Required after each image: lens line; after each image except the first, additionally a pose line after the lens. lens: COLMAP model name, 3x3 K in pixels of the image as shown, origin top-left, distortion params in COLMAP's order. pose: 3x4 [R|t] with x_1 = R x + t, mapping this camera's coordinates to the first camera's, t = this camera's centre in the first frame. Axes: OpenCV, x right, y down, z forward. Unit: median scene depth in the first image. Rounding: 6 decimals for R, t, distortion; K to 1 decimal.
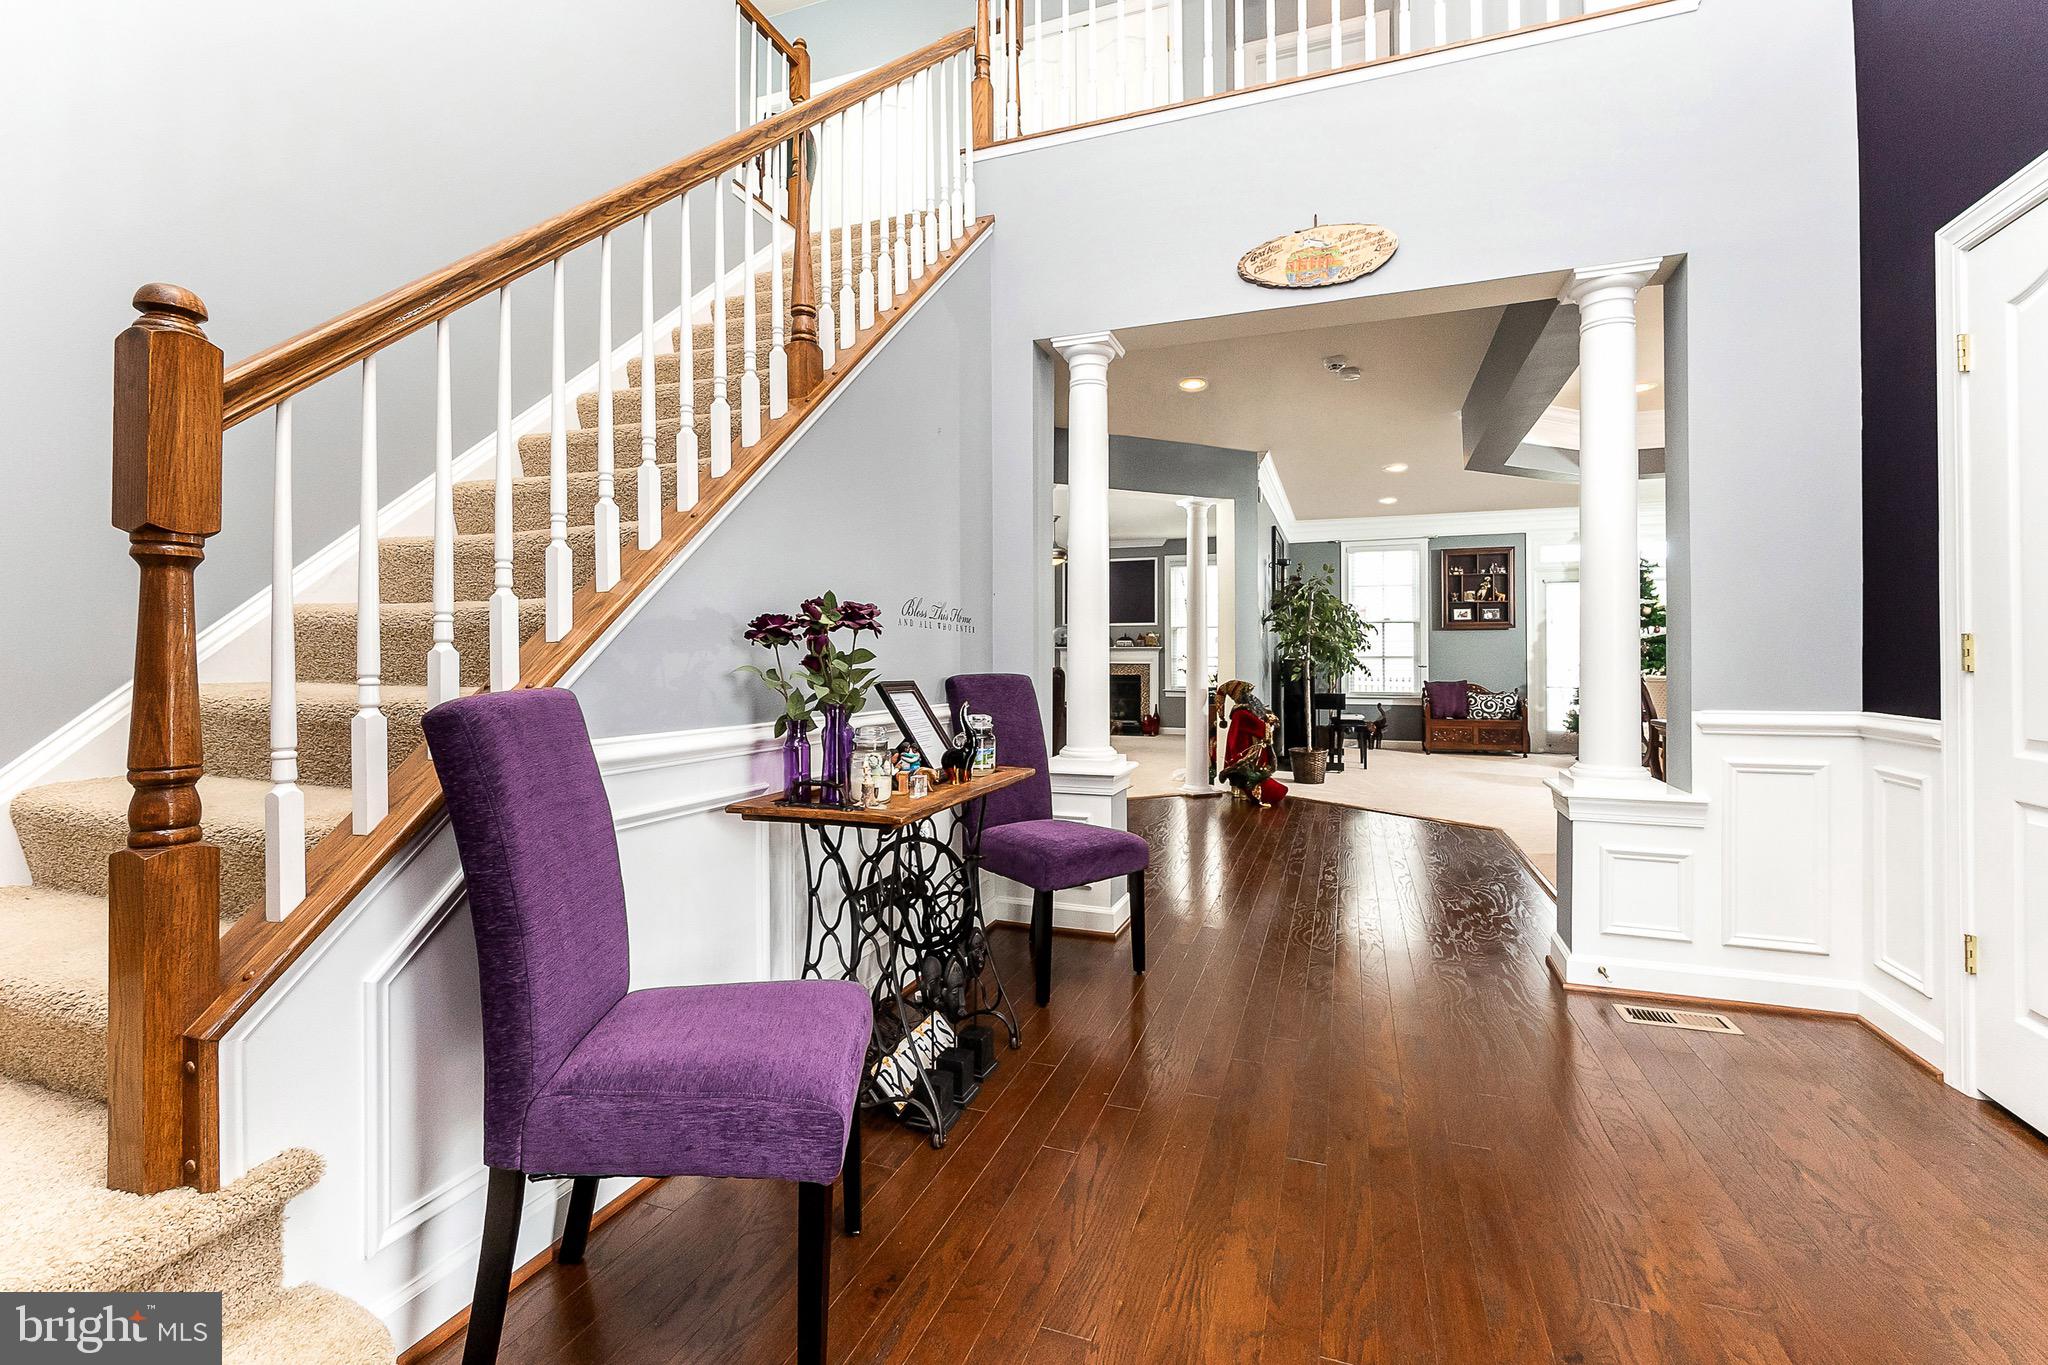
lens RADIAL K [[886.6, 0, 1028.0], [0, 886.6, 657.9], [0, 0, 1]] dist [-0.027190, -0.000003]
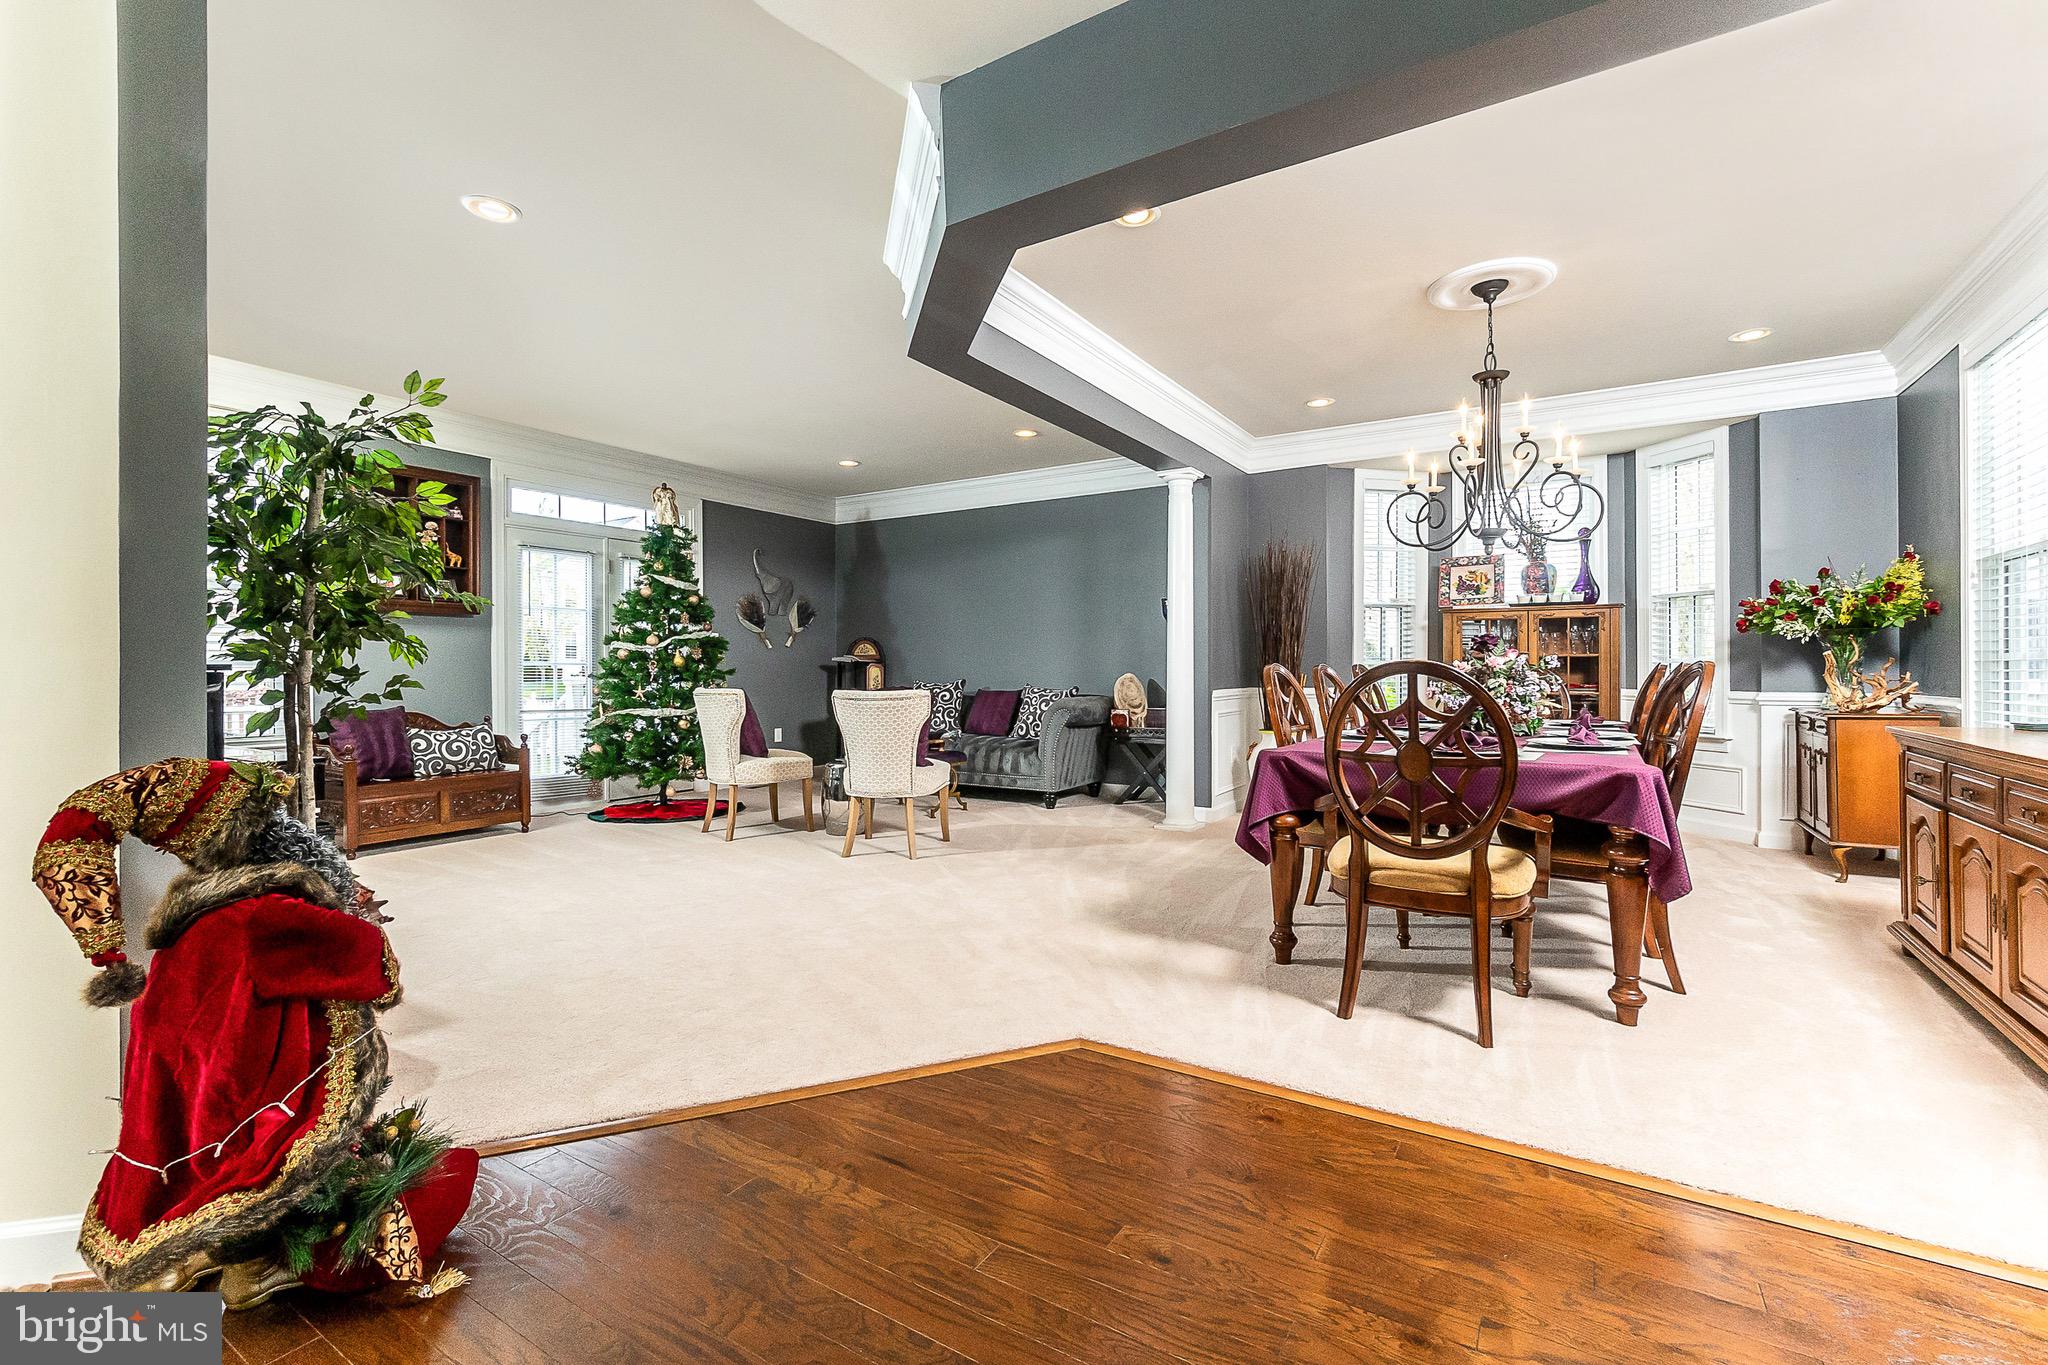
lens RADIAL K [[886.6, 0, 1028.0], [0, 886.6, 657.9], [0, 0, 1]] dist [-0.027190, -0.000003]
pose [[0.205582, 0.013420, 0.978548, 0.054012], [-0.002901, 0.999910, -0.013103, 0.002526], [-0.978636, -0.000145, 0.205602, 0.536701]]
